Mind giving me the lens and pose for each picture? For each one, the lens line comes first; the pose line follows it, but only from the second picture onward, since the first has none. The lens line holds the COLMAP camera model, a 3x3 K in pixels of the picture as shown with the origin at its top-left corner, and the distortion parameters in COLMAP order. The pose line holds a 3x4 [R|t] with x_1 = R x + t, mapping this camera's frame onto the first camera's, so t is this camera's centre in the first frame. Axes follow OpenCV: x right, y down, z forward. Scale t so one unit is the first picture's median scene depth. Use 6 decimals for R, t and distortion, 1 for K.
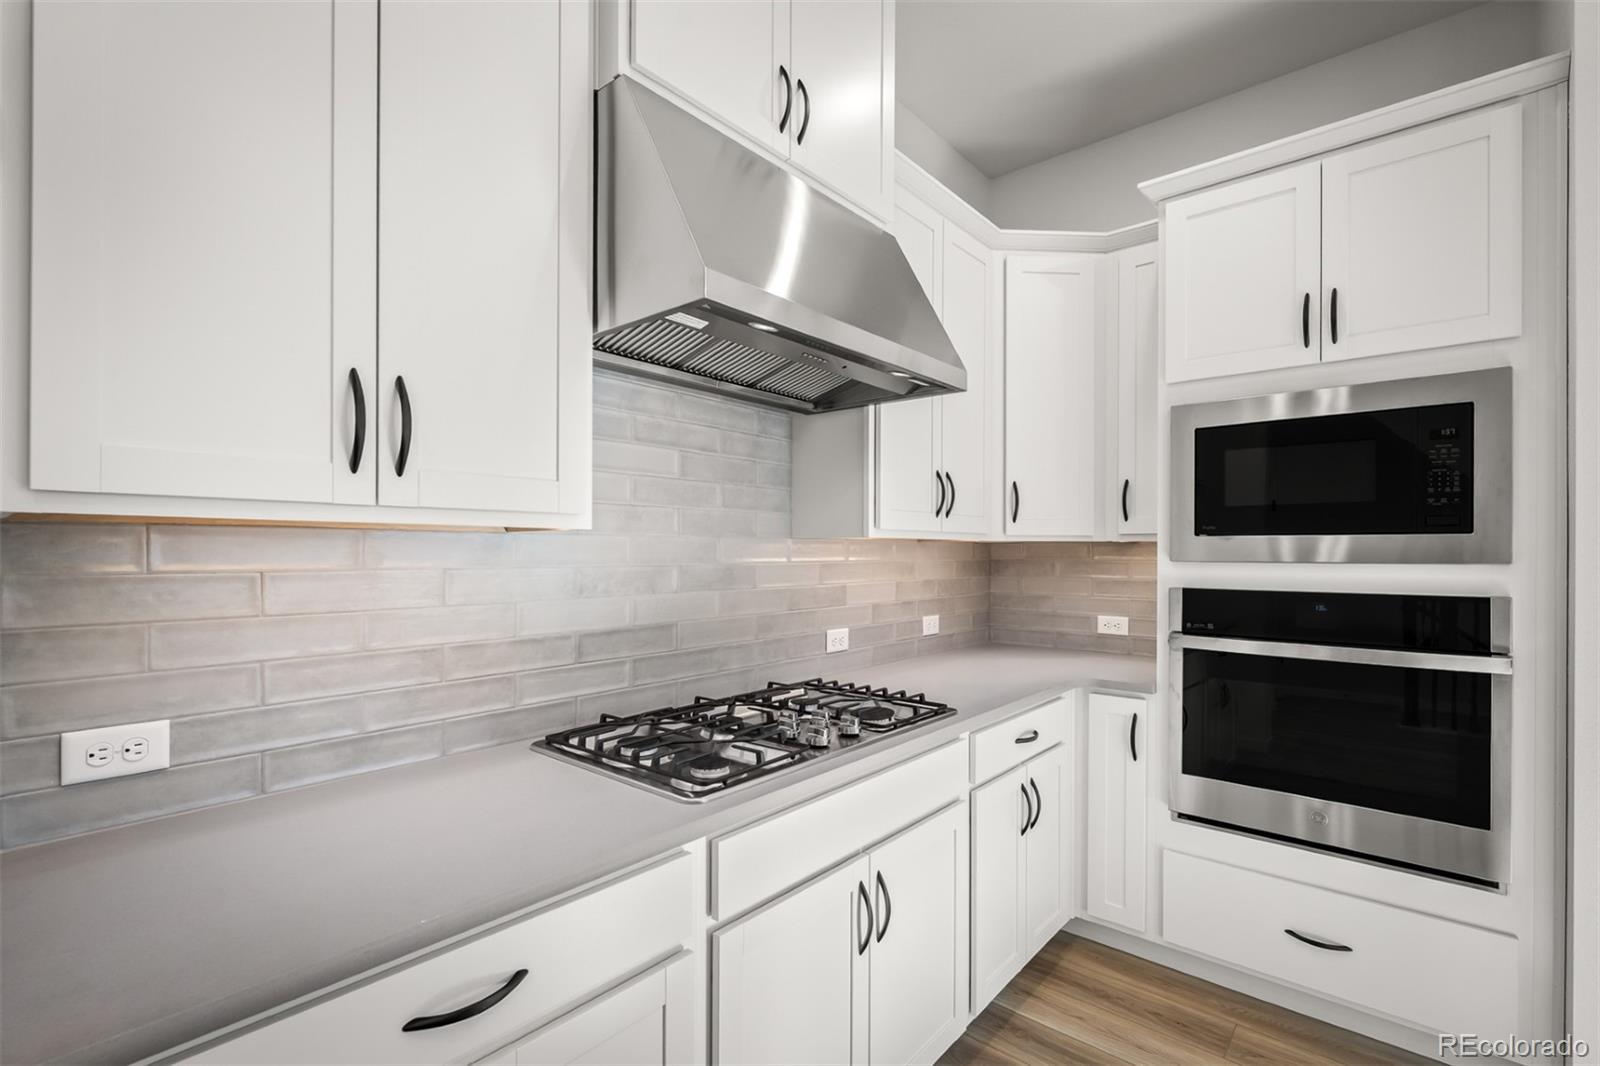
lens RADIAL K [[721.0, 0, 800.6], [0, 721.0, 549.2], [0, 0, 1]] dist [-0.001178, -0.000272]
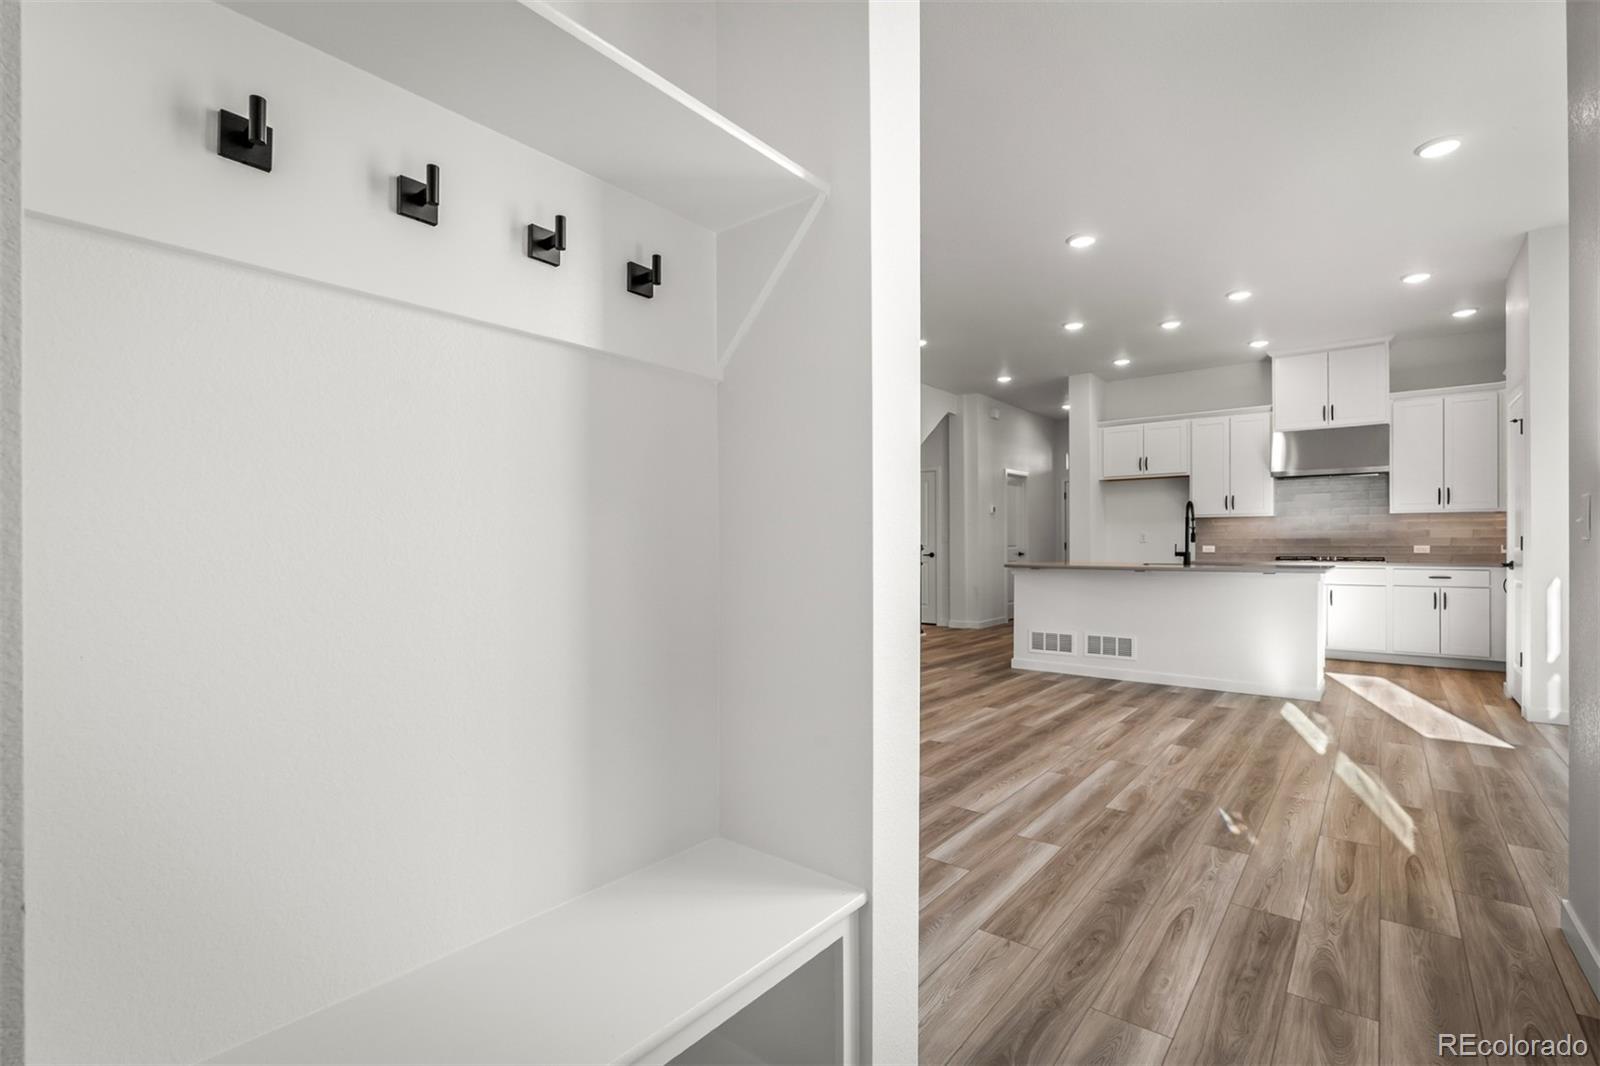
lens RADIAL K [[721.0, 0, 800.6], [0, 721.0, 549.2], [0, 0, 1]] dist [-0.001178, -0.000272]
pose [[0.032803, 0.002918, -0.999458, 3.276661], [0.004520, 0.999985, 0.003068, 0.124811], [0.999452, -0.004618, 0.032789, -1.778759]]
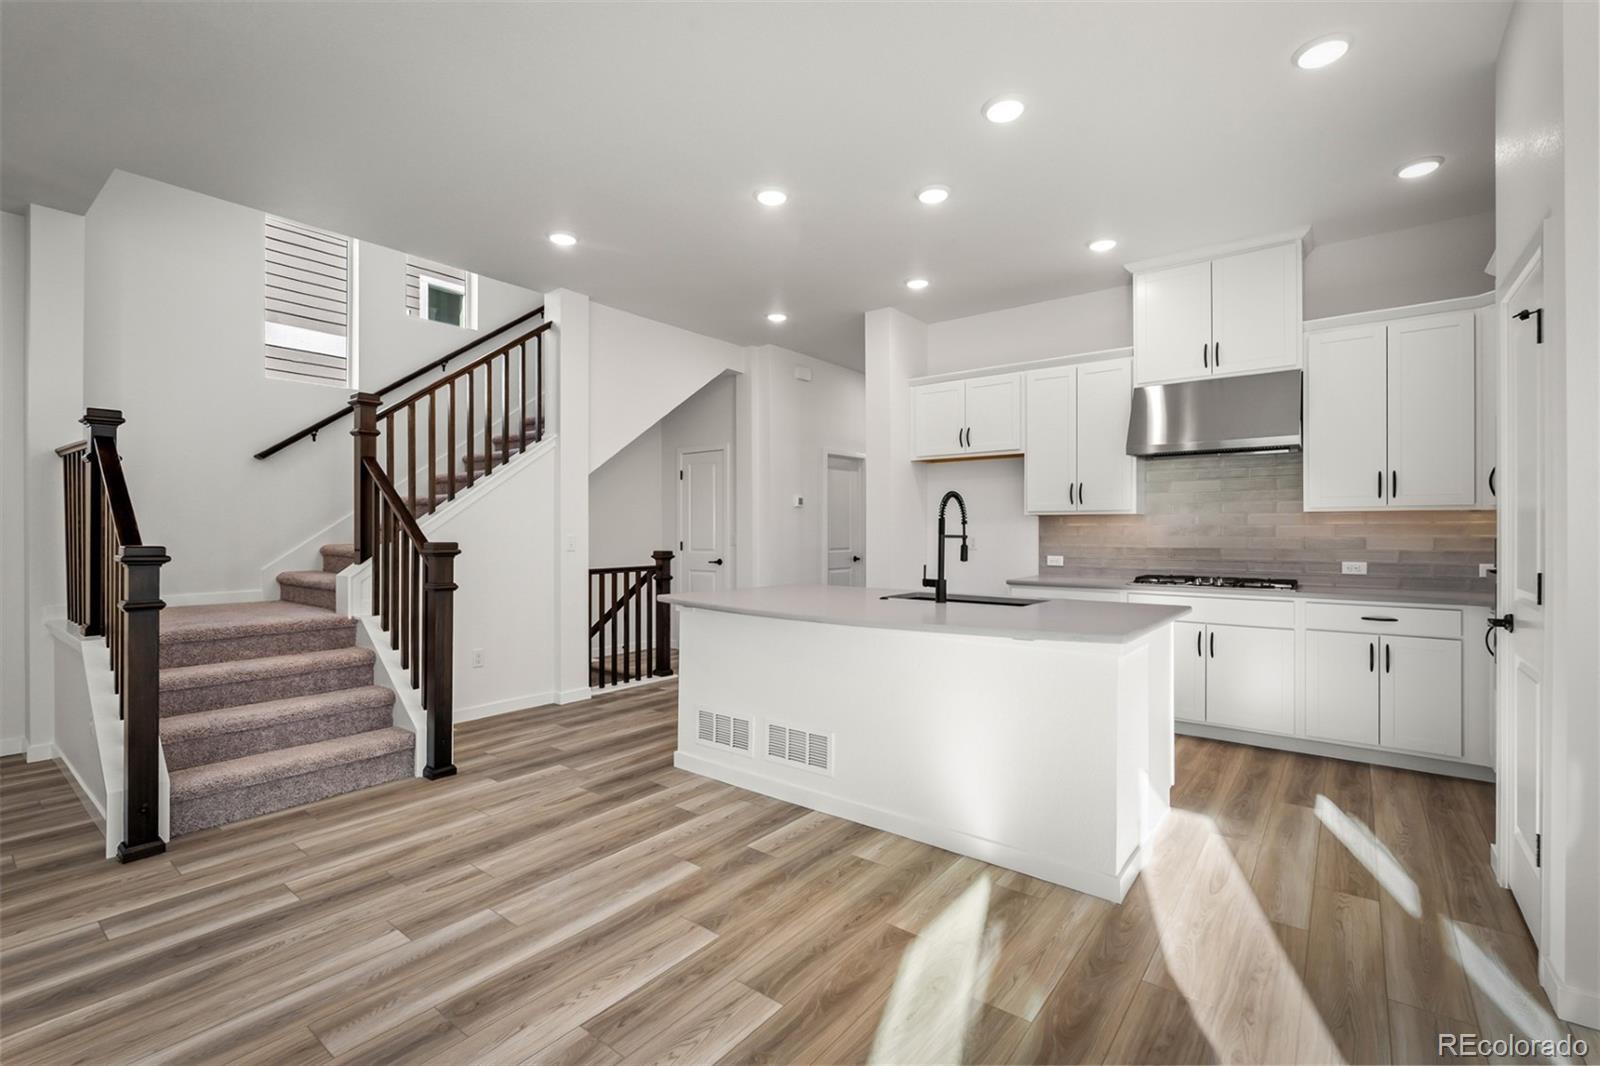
lens RADIAL K [[700.6, 0, 798.6], [0, 700.6, 534.6], [0, 0, 1]] dist [0.001745, 0.000404]
pose [[0.045533, -0.000360, -0.998963, 2.045209], [0.001237, 0.999999, -0.000304, 0.049198], [0.998962, -0.001222, 0.045534, -0.541404]]
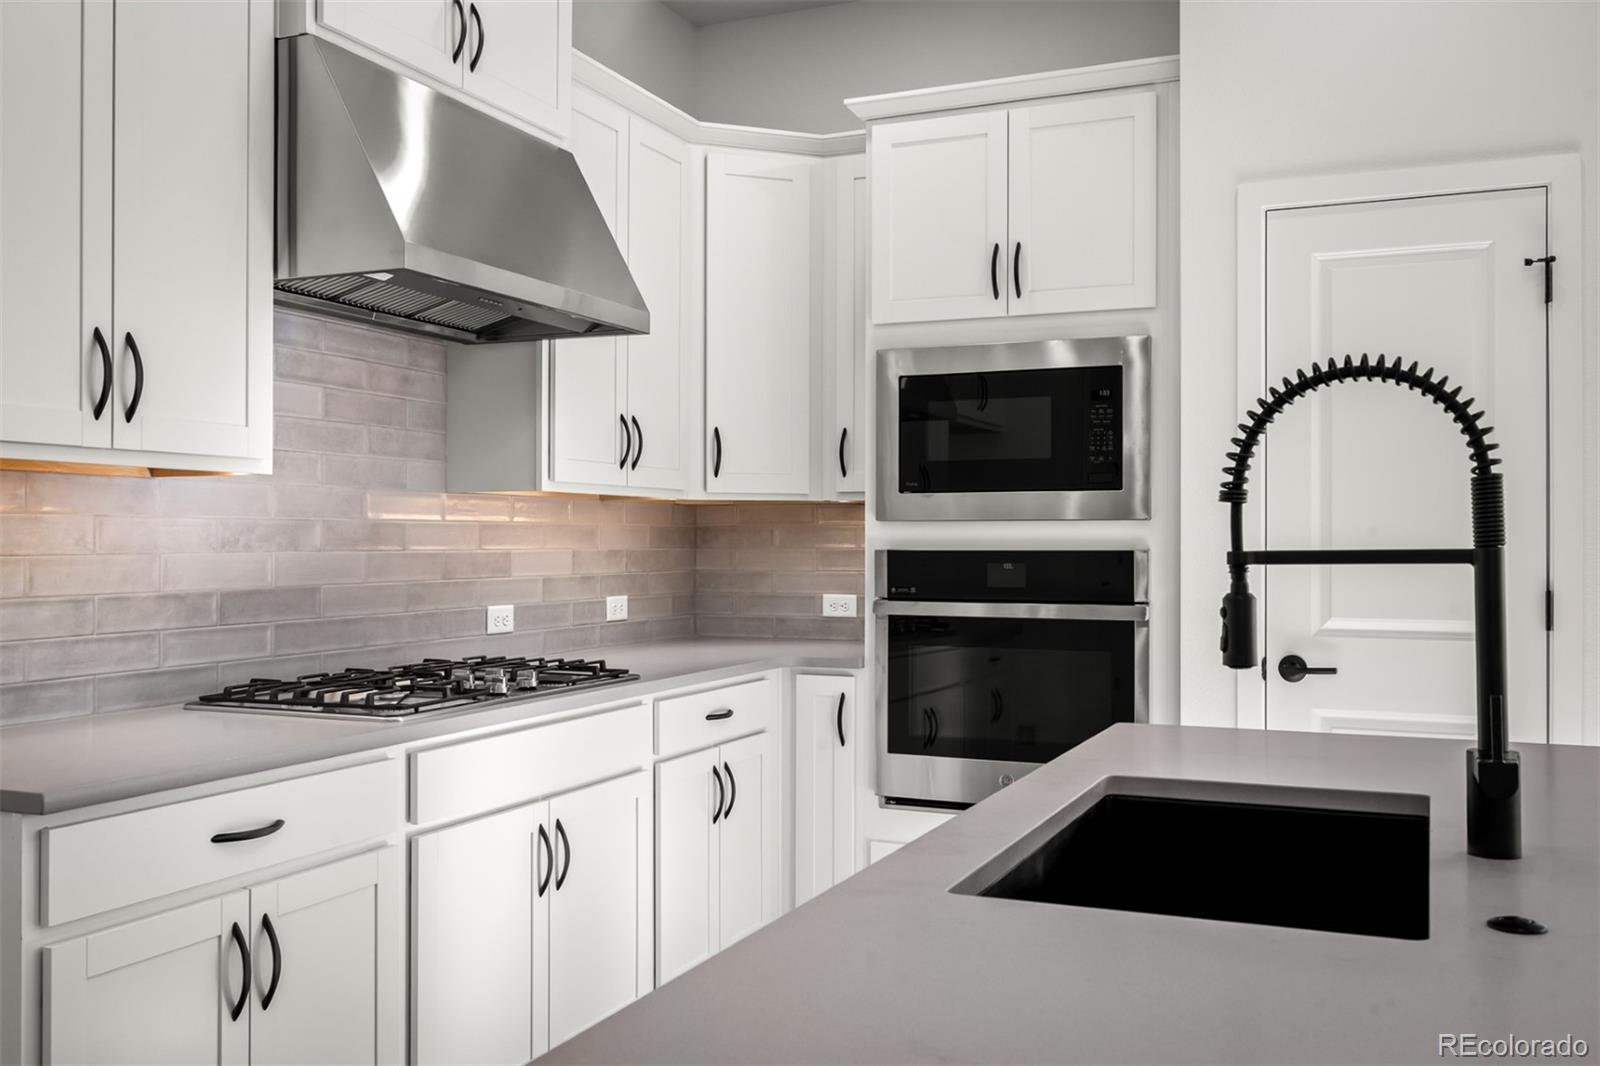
lens RADIAL K [[1412.5, 0, 800.0], [0, 1412.5, 533.0], [0, 0, 1]] dist [-0.006275, -0.011740]
pose [[0.956464, -0.000017, 0.291850, -0.106114], [0.000781, 0.999997, -0.002500, 0.039487], [-0.291849, 0.002619, 0.956461, -0.728435]]
